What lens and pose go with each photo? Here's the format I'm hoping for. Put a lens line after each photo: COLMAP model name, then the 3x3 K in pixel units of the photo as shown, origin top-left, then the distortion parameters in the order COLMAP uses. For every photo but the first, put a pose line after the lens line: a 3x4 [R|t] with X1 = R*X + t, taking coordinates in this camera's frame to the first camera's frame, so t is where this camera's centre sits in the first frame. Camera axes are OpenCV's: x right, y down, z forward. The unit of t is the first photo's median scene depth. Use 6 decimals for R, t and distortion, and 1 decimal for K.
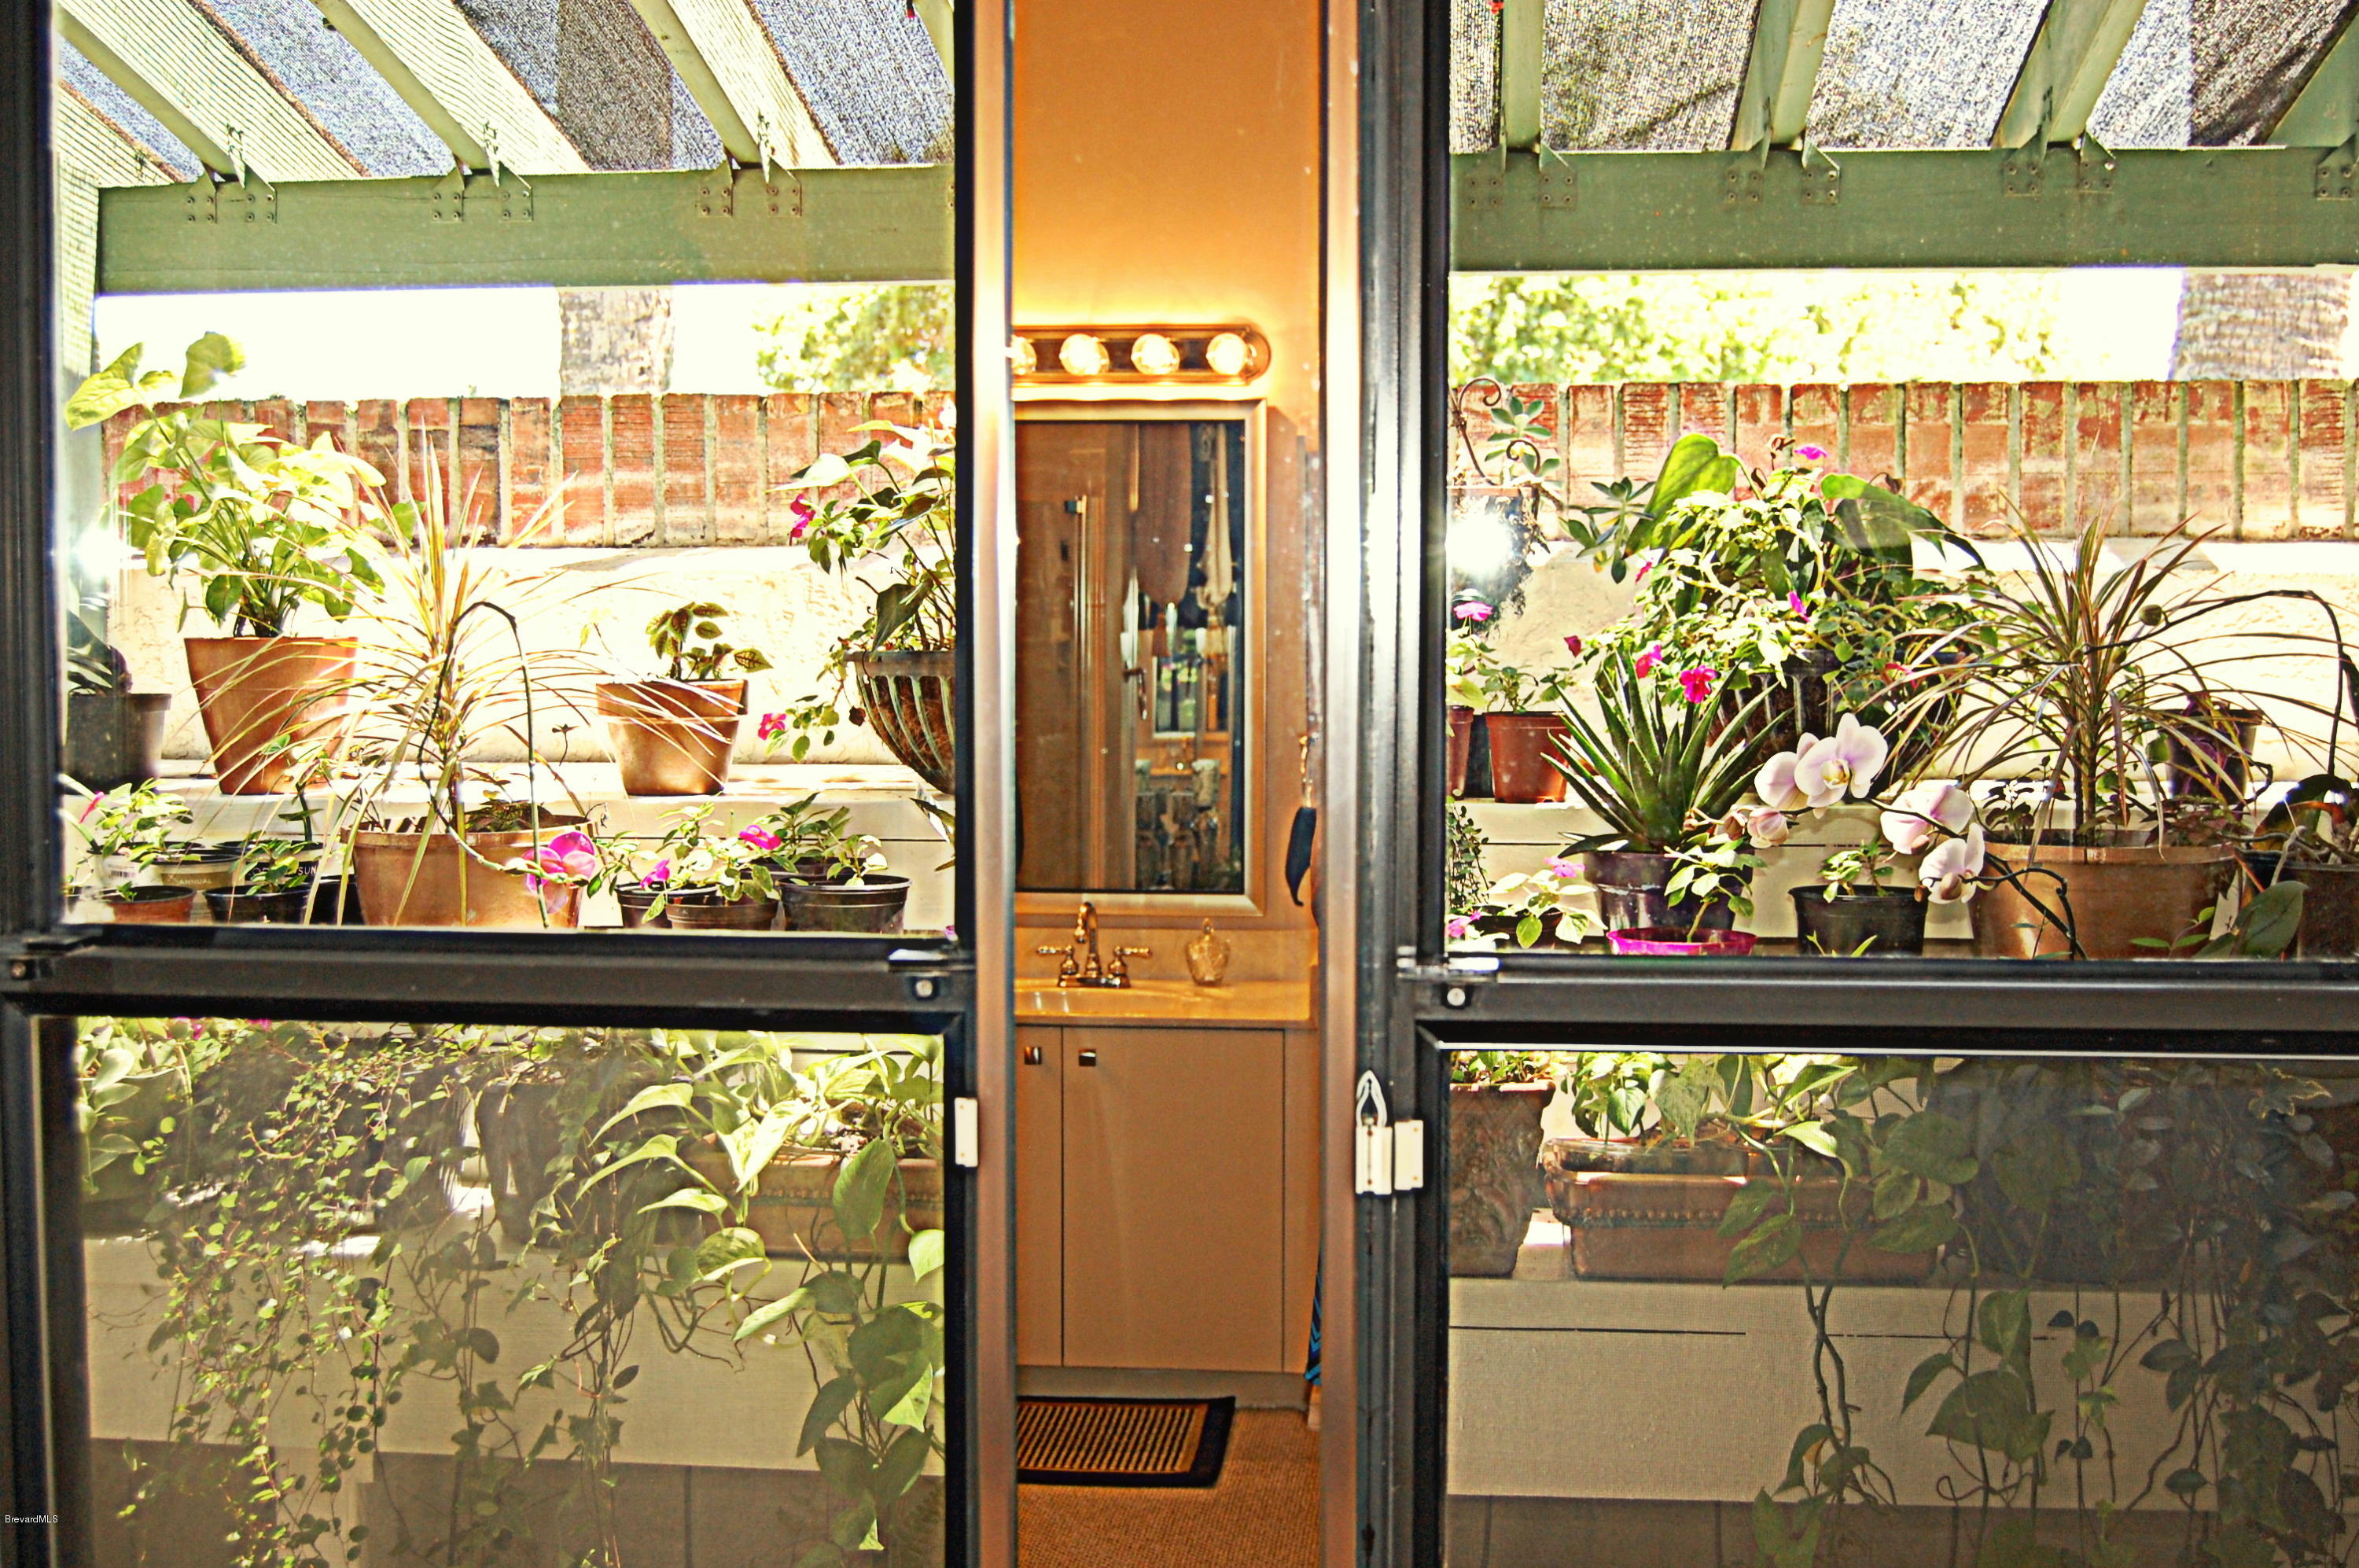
lens RADIAL K [[2674.7, 0, 1175.7], [0, 2674.7, 784.5], [0, 0, 1]] dist [0.013440, 0.000000]
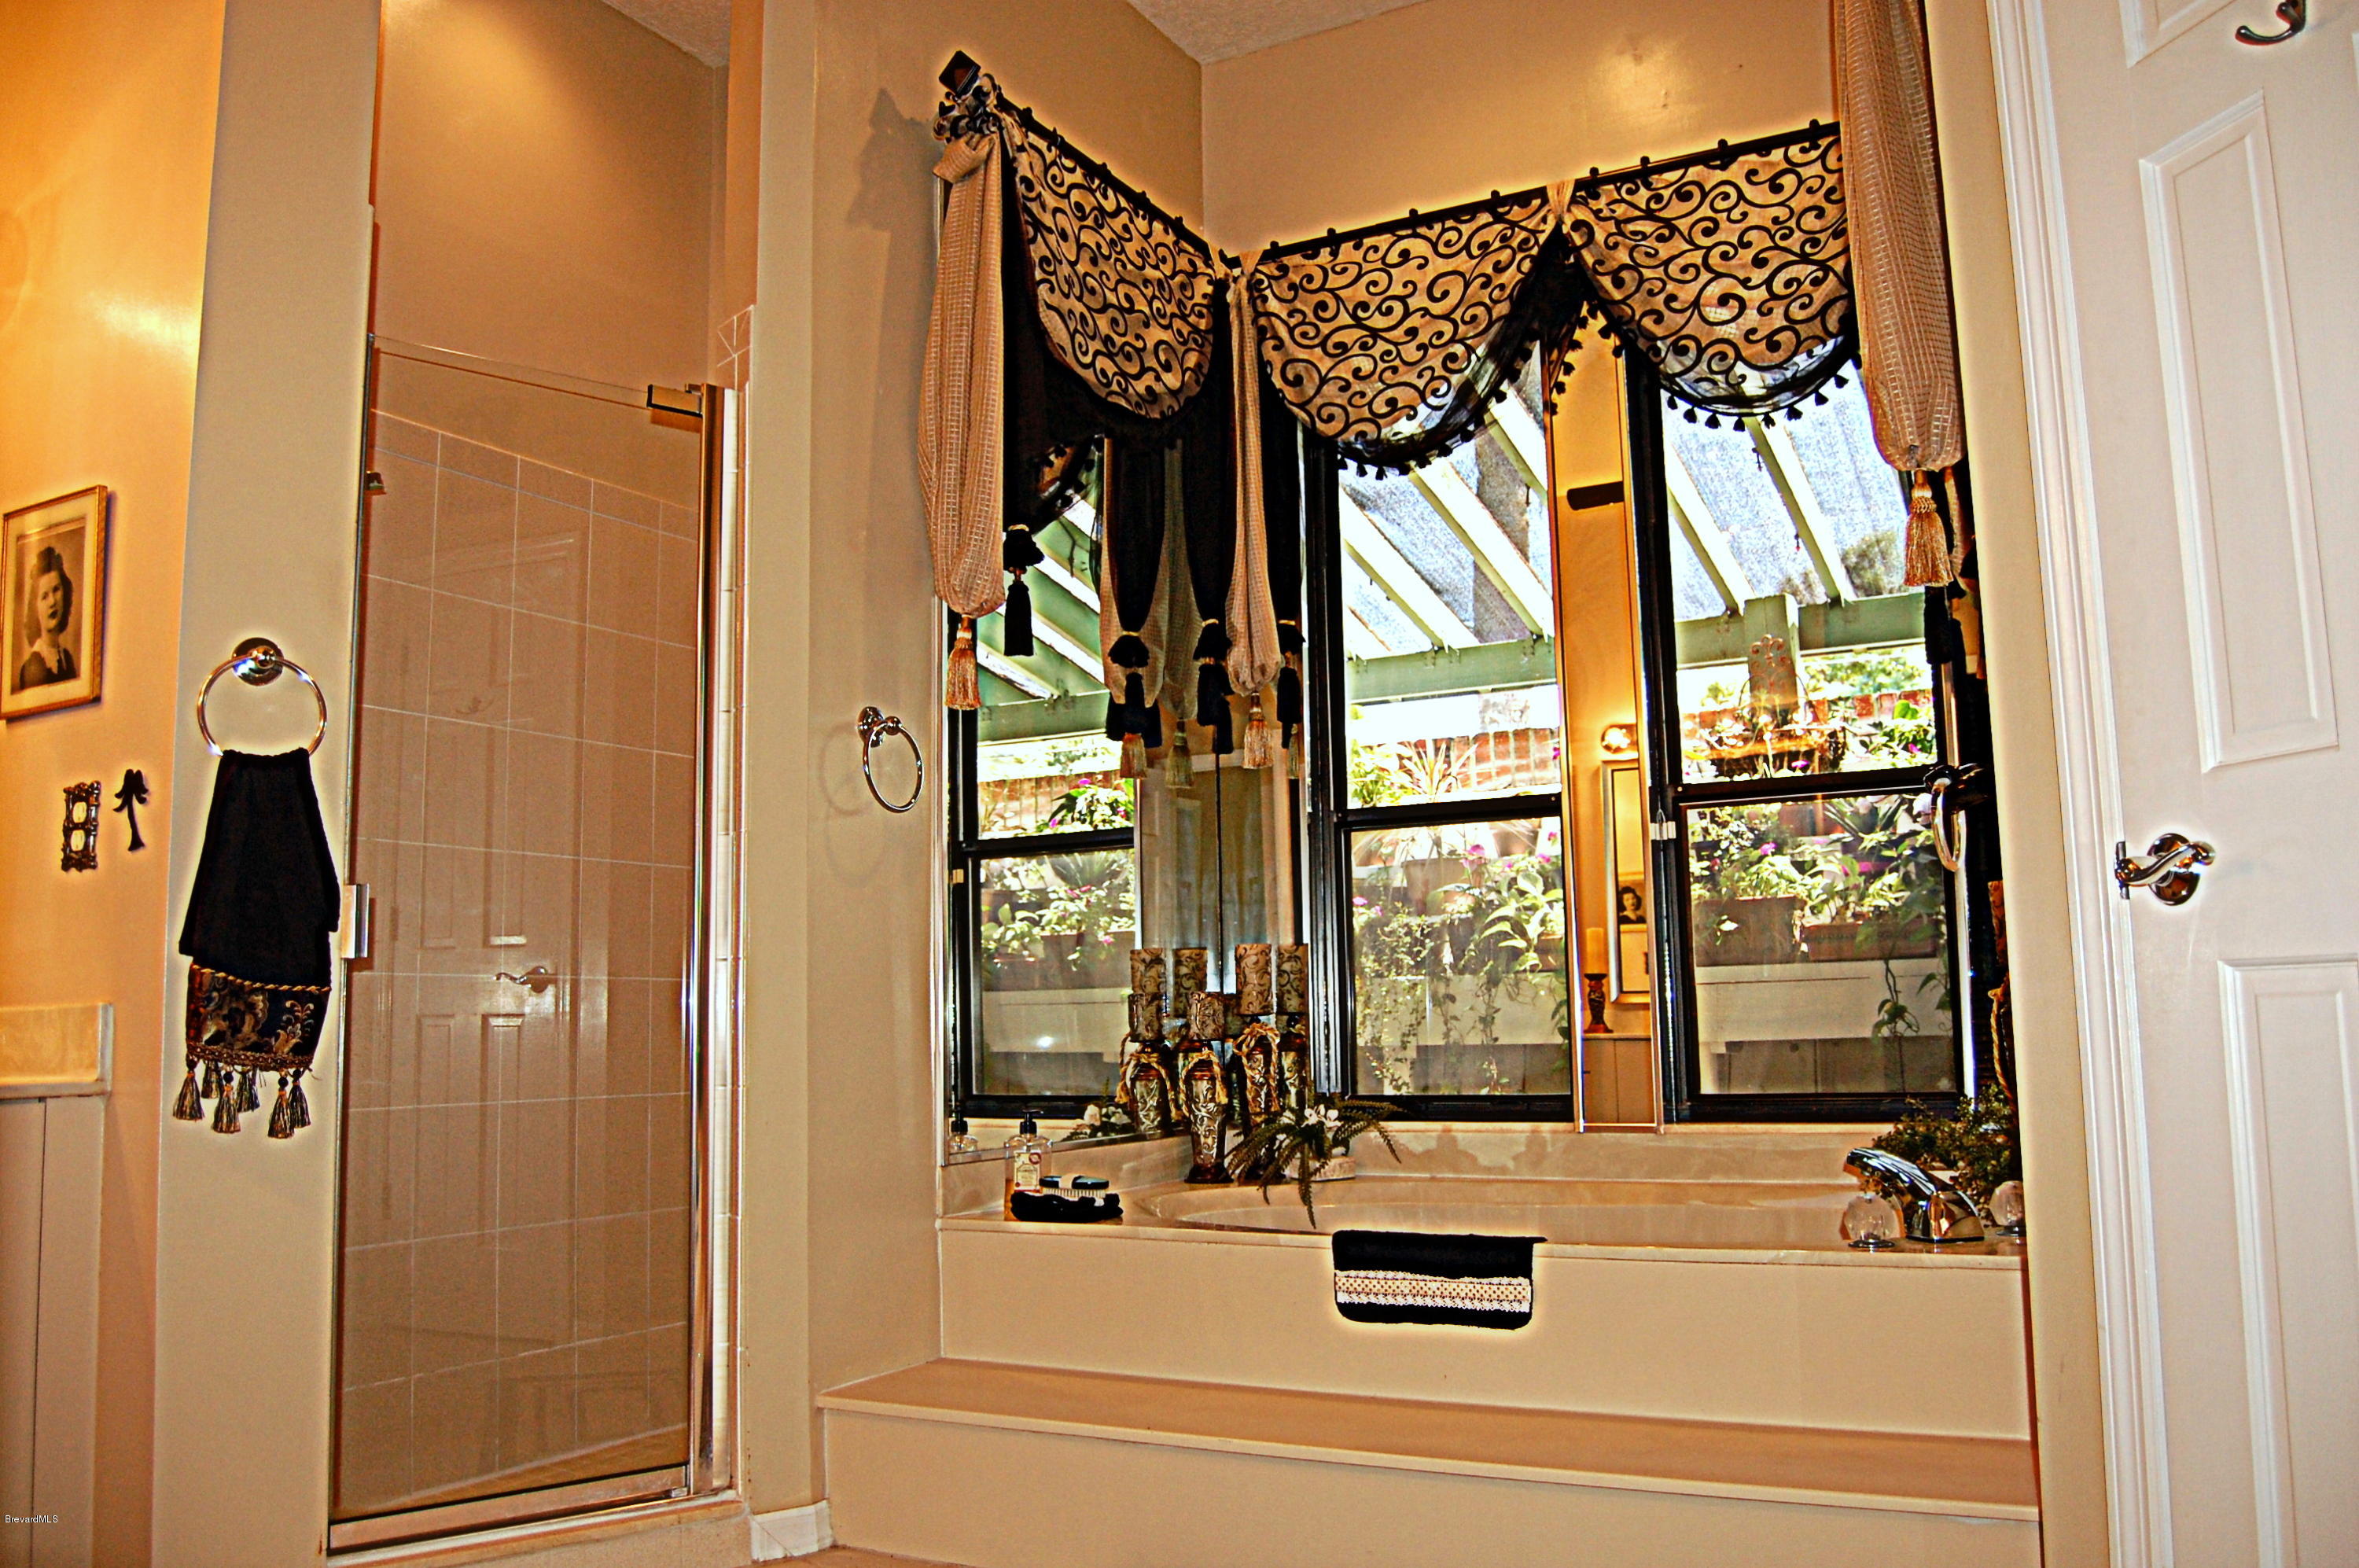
lens RADIAL K [[1839.5, 0, 1178.6], [0, 1839.5, 784.7], [0, 0, 1]] dist [-0.097326, 0.012187]
pose [[0.921494, -0.067528, -0.382478, 0.183843], [-0.002303, 0.983802, -0.179242, 0.225274], [0.388386, 0.166051, 0.906412, -0.716438]]
